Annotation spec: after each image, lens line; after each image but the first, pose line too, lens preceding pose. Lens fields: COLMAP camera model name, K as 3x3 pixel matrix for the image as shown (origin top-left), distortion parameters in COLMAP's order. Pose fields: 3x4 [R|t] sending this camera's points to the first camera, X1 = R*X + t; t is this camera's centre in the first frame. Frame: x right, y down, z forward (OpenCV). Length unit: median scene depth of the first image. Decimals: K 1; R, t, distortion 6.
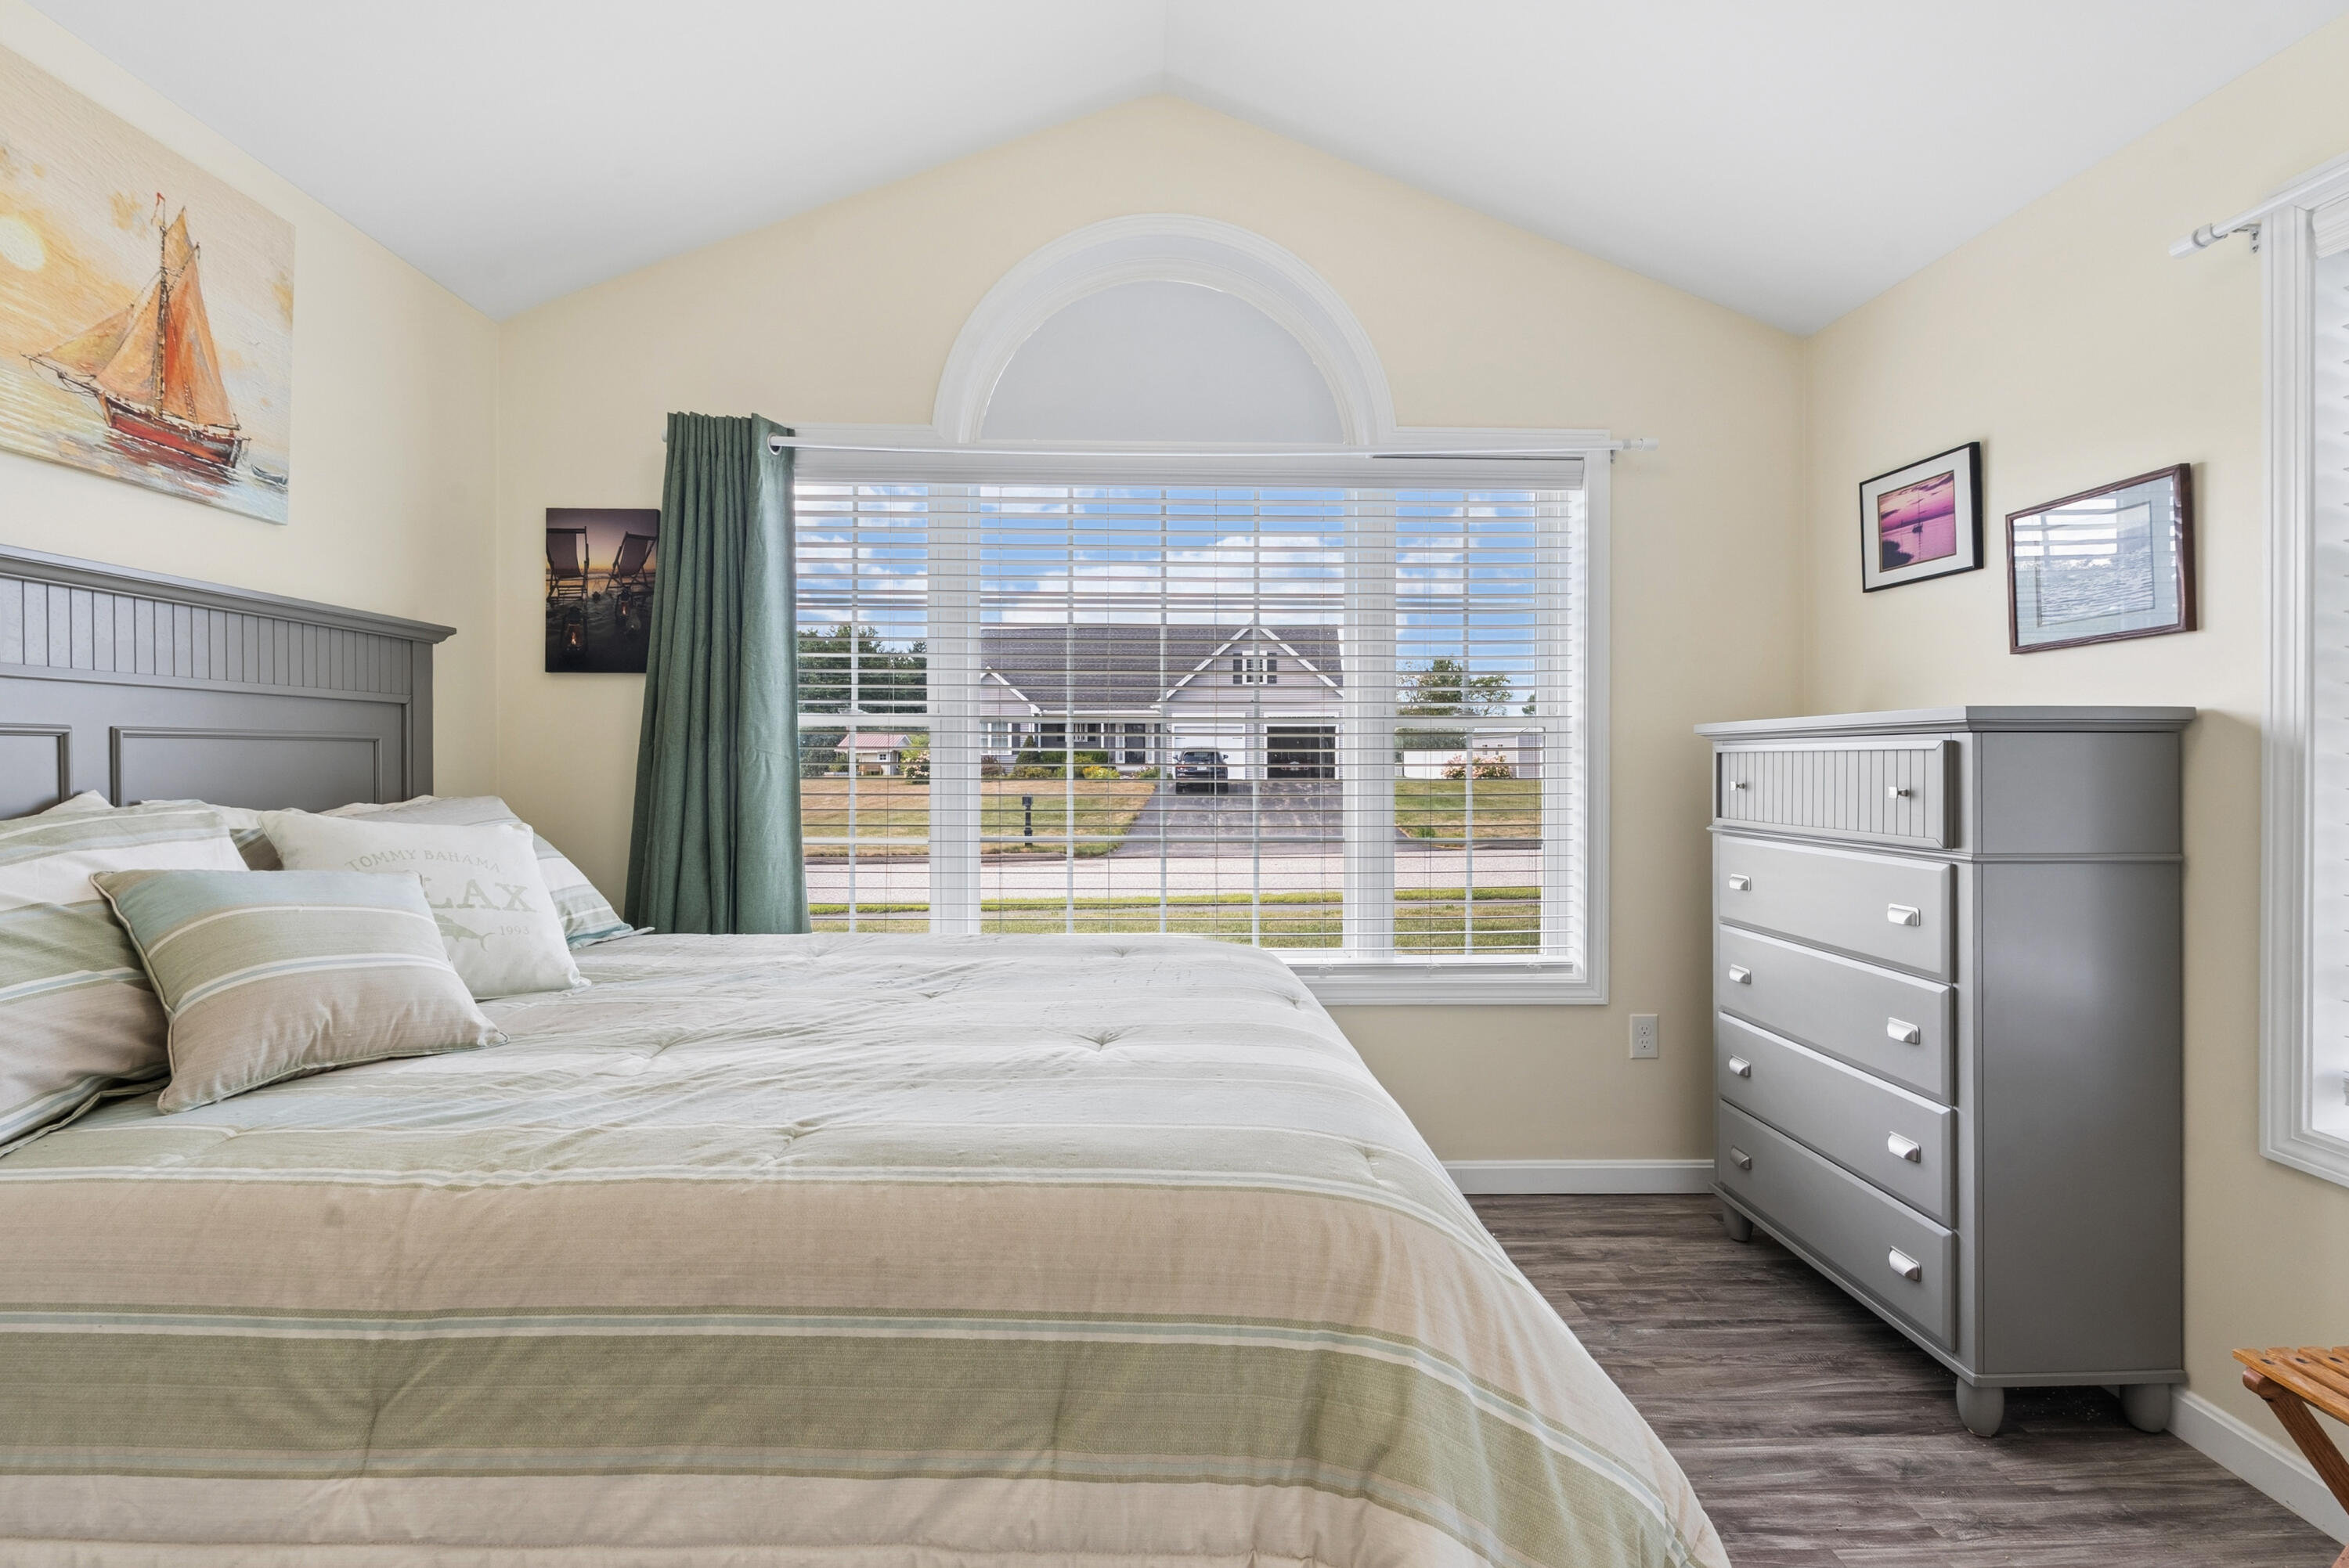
lens RADIAL K [[1045.1, 0, 1173.4], [0, 1045.1, 773.9], [0, 0, 1]] dist [-0.004945, -0.000300]
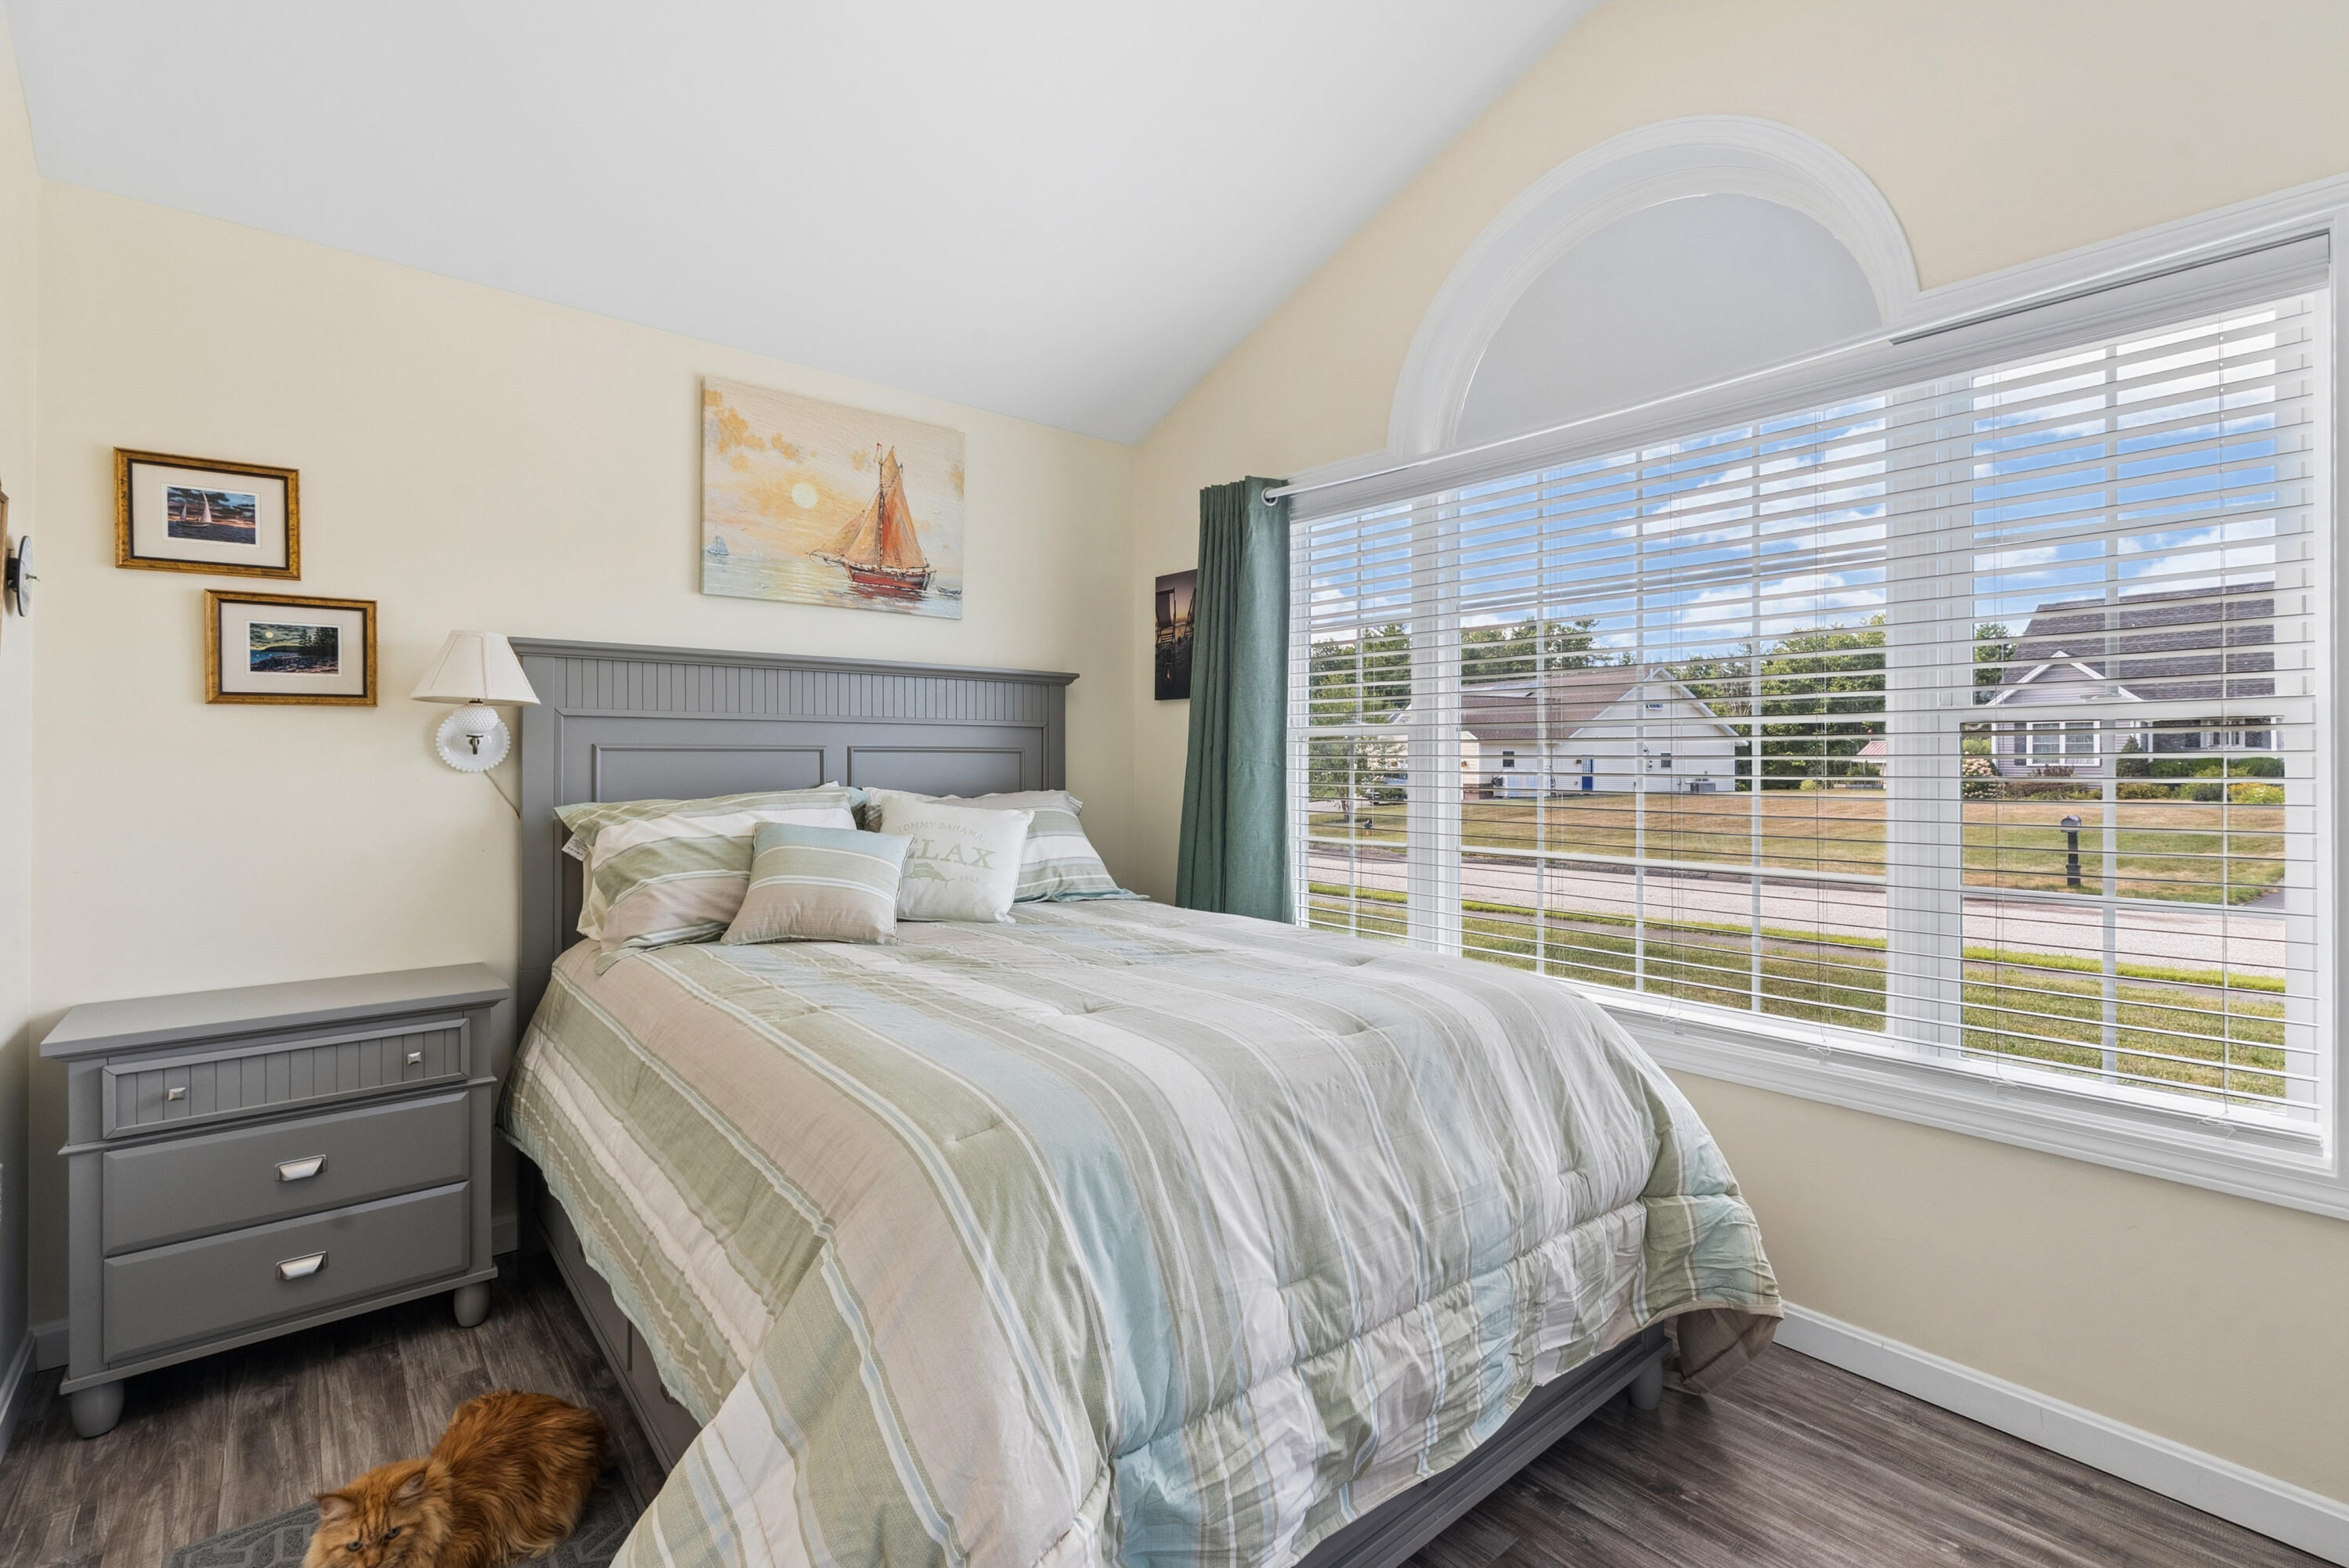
lens RADIAL K [[1045.1, 0, 1173.4], [0, 1045.1, 773.9], [0, 0, 1]] dist [-0.004945, -0.000300]
pose [[0.623050, 0.008765, -0.782133, 0.647620], [-0.015068, 0.999886, -0.000798, -0.003420], [0.782037, 0.012283, 0.623111, 0.261436]]
